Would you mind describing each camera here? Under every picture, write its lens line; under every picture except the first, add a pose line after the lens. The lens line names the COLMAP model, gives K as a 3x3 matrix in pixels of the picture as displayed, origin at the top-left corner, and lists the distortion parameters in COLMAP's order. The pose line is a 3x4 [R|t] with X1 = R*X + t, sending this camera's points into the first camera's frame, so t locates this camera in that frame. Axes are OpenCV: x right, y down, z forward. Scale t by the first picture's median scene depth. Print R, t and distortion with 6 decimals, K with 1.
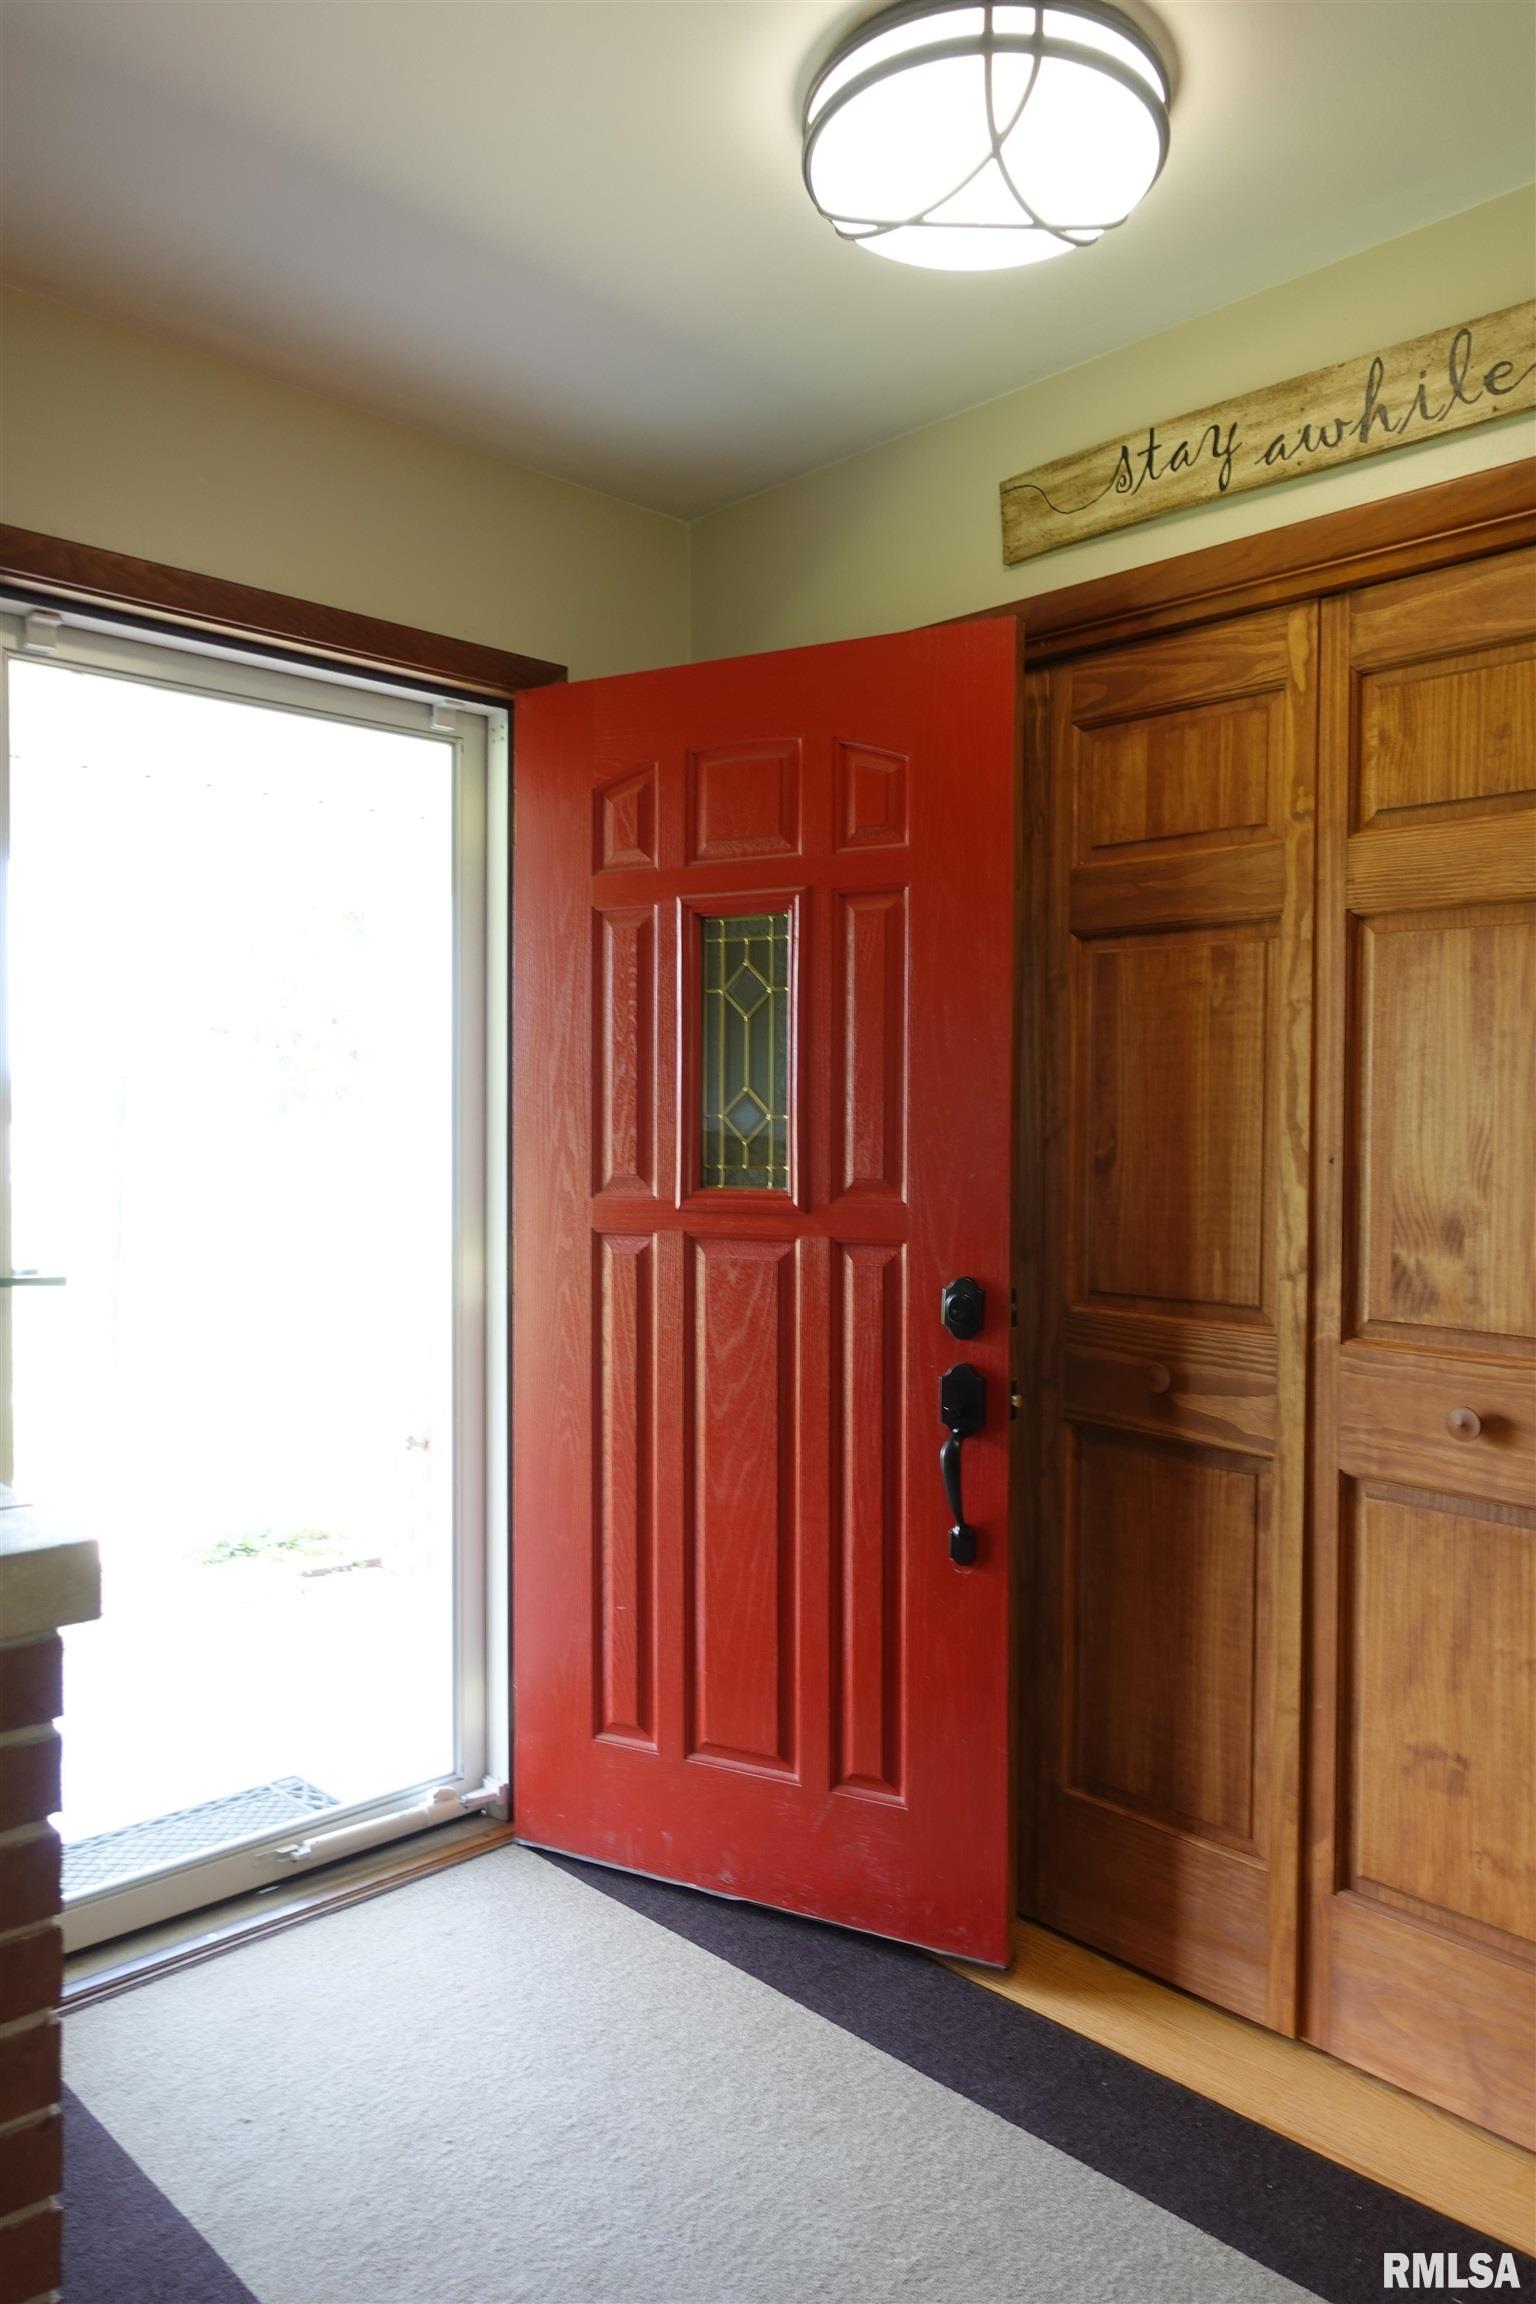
lens RADIAL K [[1598.1, 0, 761.5], [0, 1598.1, 1154.0], [0, 0, 1]] dist [0.006181, 0.000097]
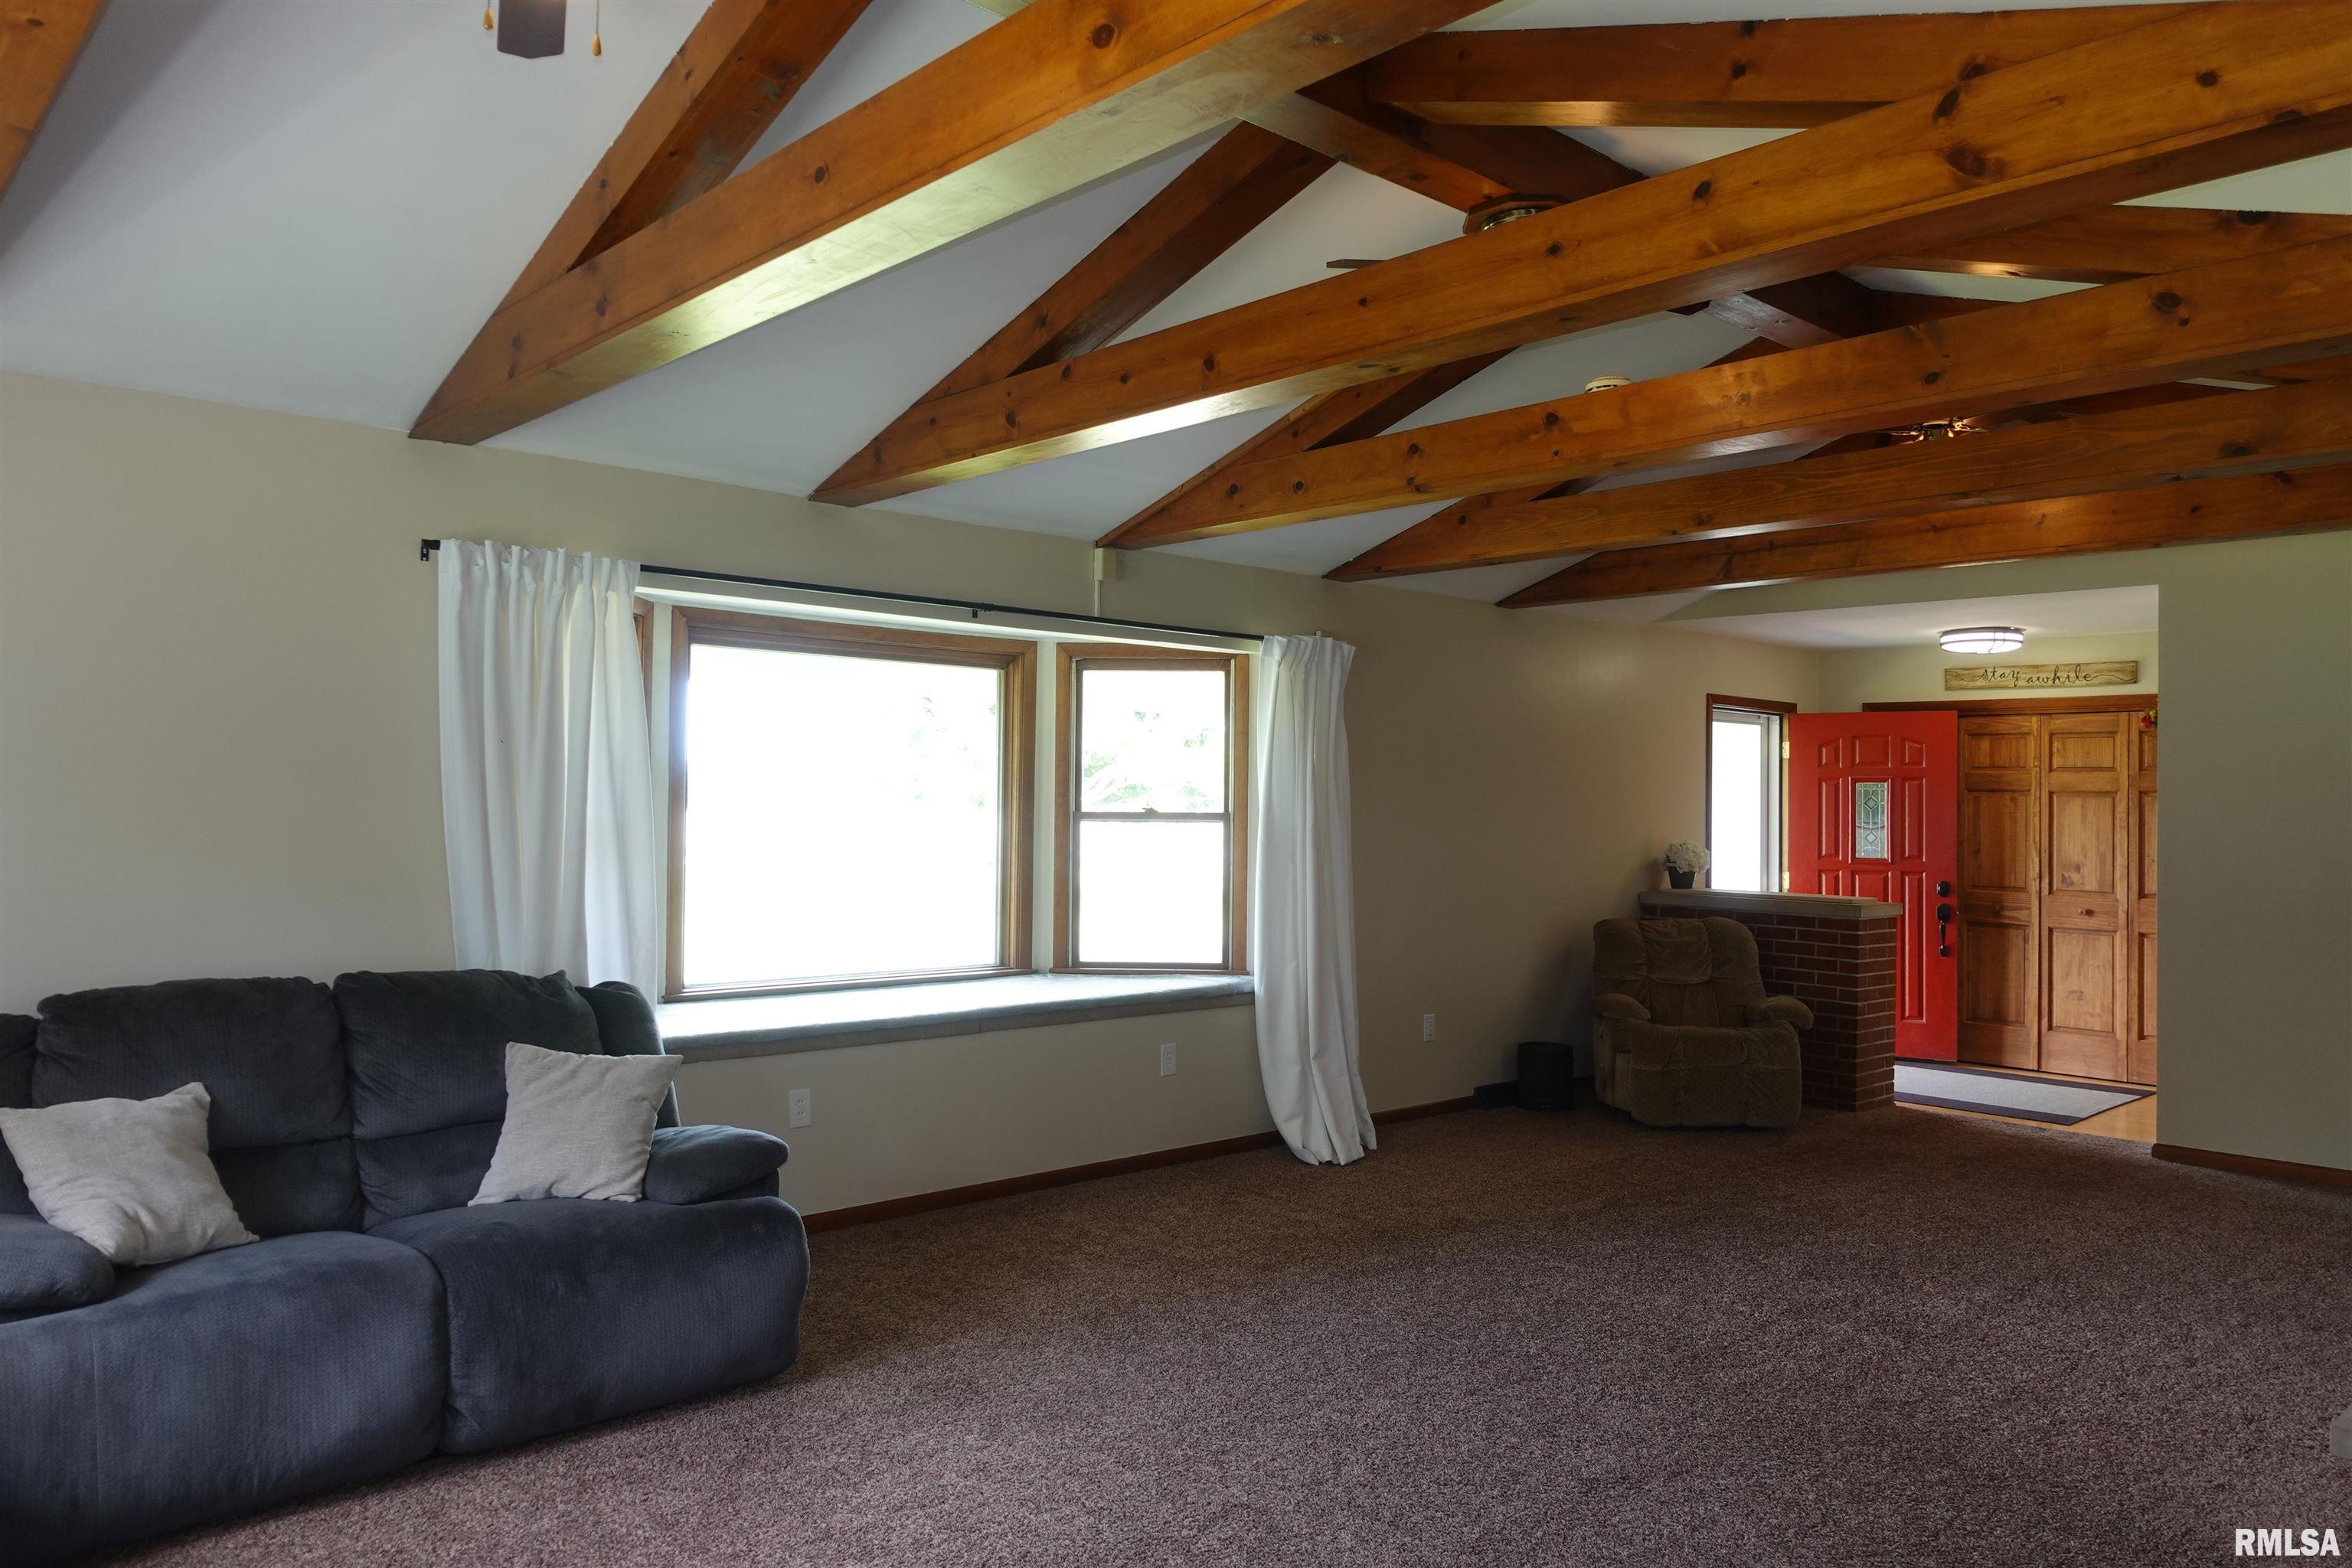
lens RADIAL K [[1631.3, 0, 1177.3], [0, 1631.3, 792.9], [0, 0, 1]] dist [0.006181, 0.000097]
pose [[0.999901, 0.000999, -0.014020, -1.739356], [-0.001407, 0.999575, -0.029121, -0.018751], [0.013985, 0.029138, 0.999478, -3.096702]]
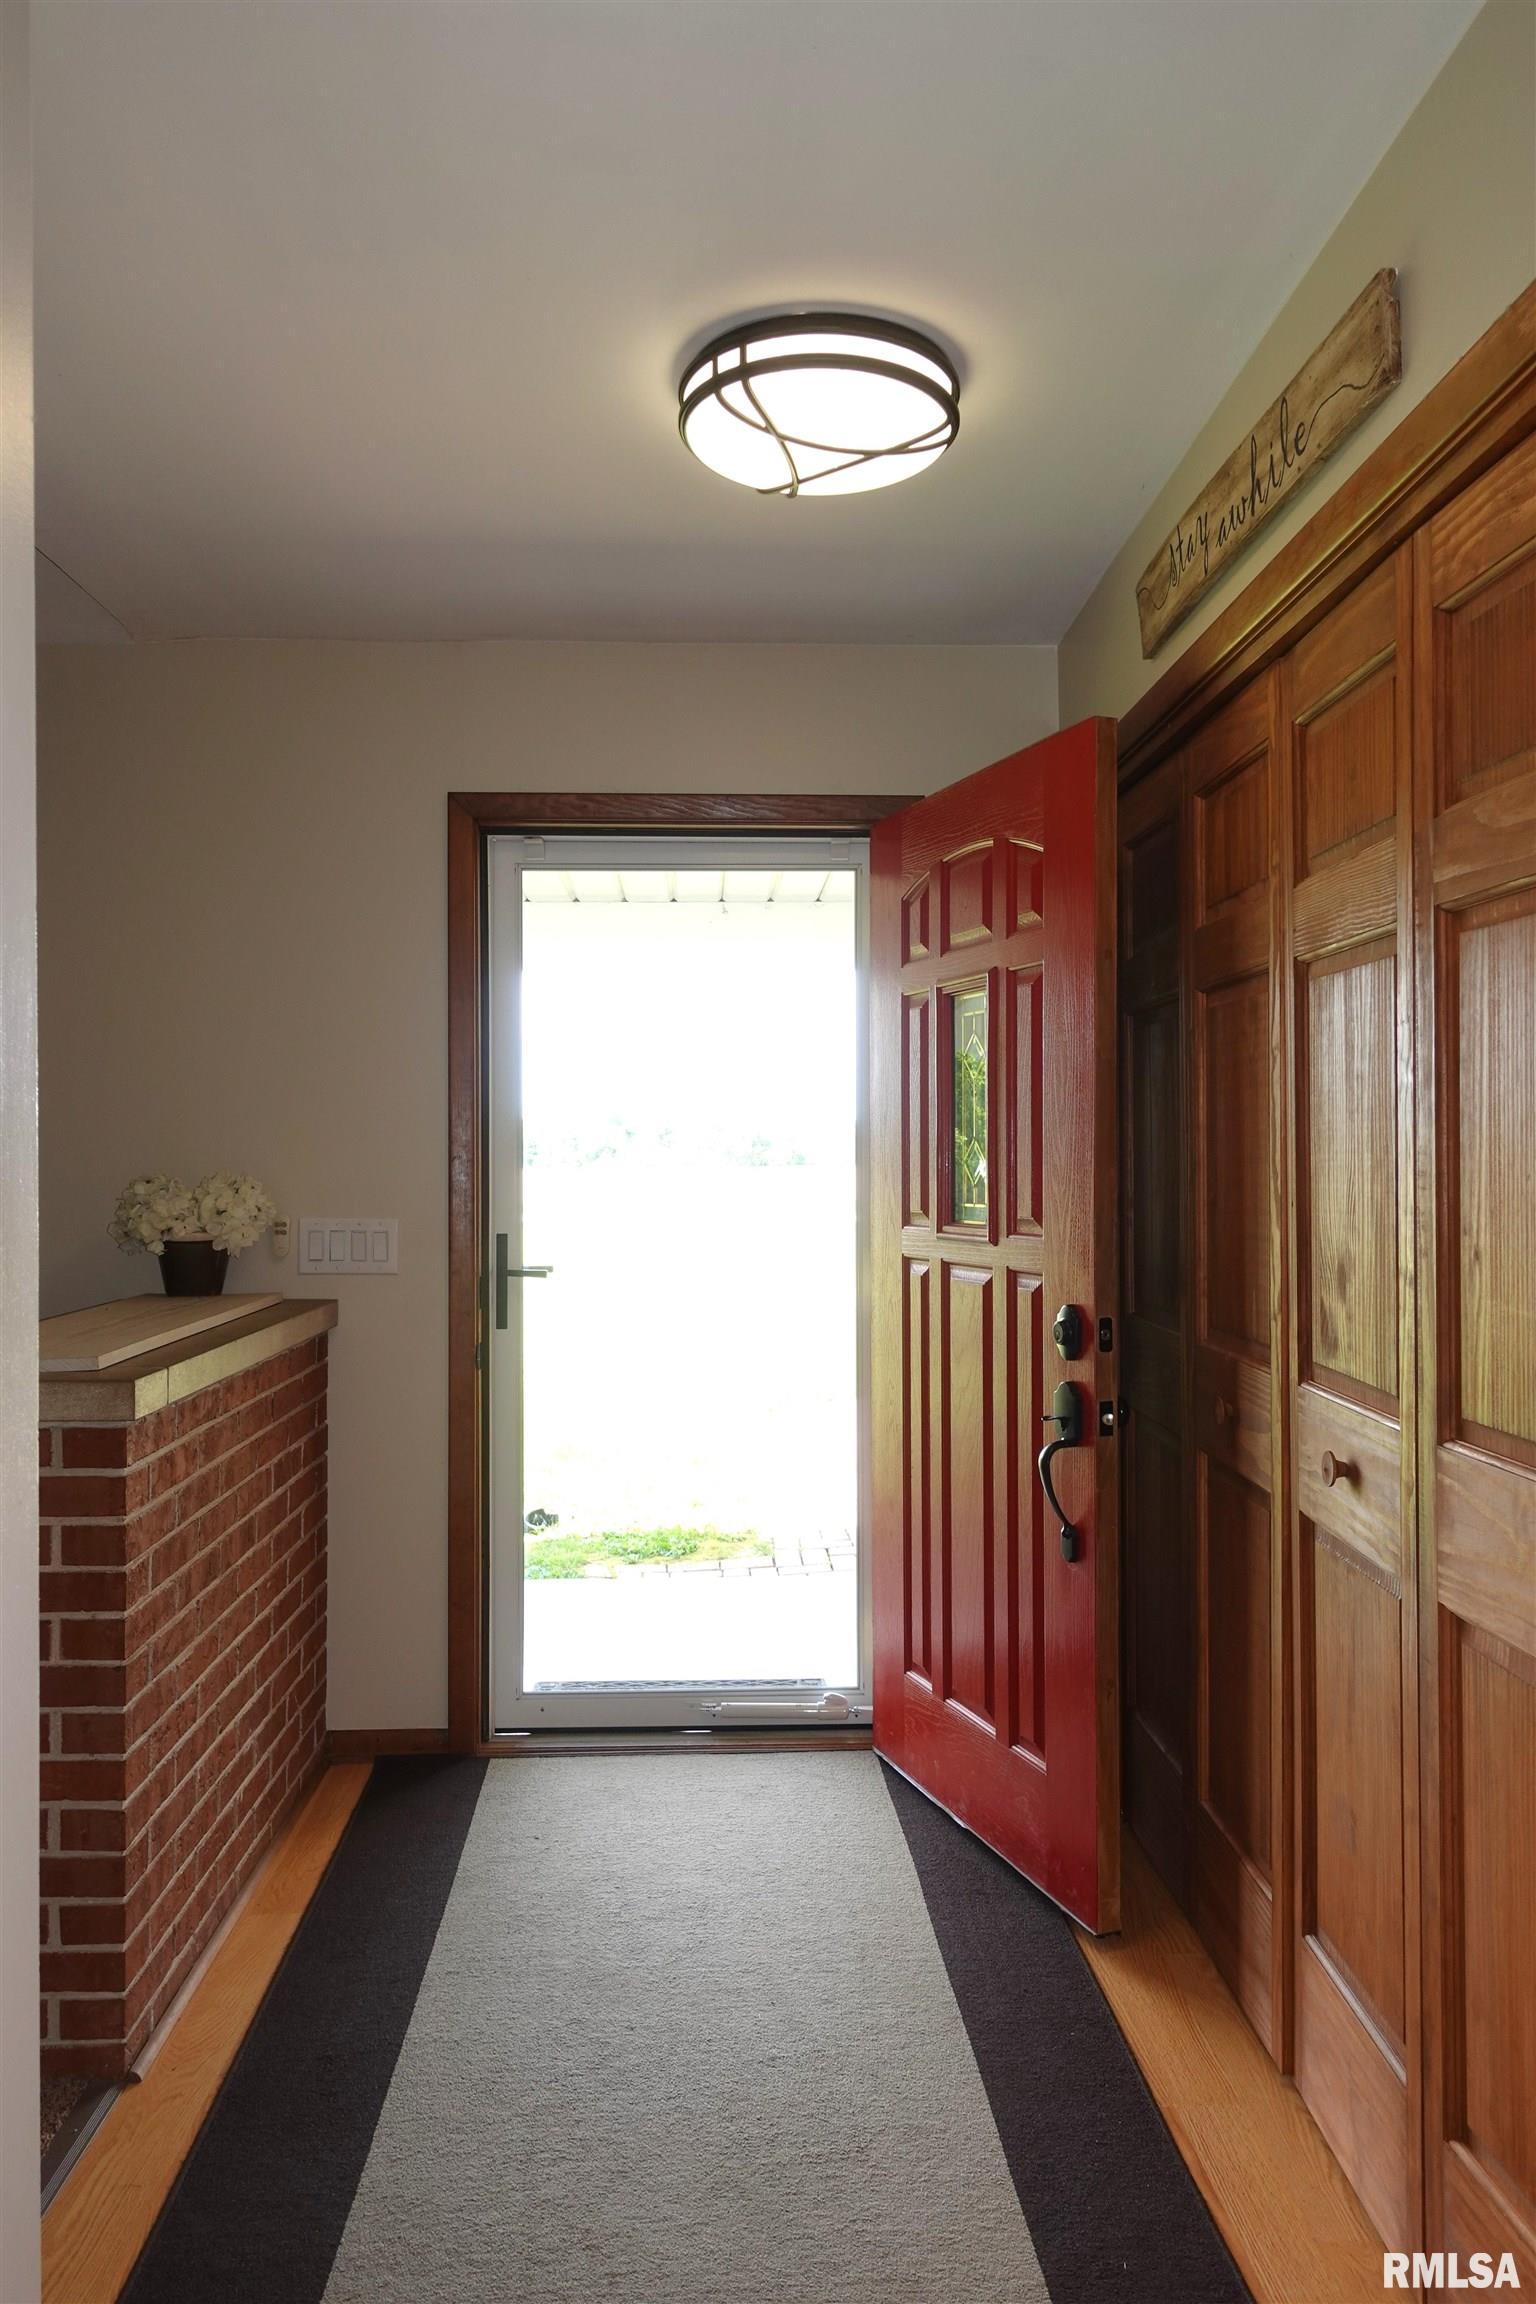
lens RADIAL K [[1598.1, 0, 754.0], [0, 1598.1, 1148.7], [0, 0, 1]] dist [0.006181, 0.000097]
pose [[0.737775, -0.012654, -0.674928, 0.737372], [-0.007171, 0.999621, -0.026580, -0.000669], [0.675009, 0.024450, 0.737404, 0.017896]]
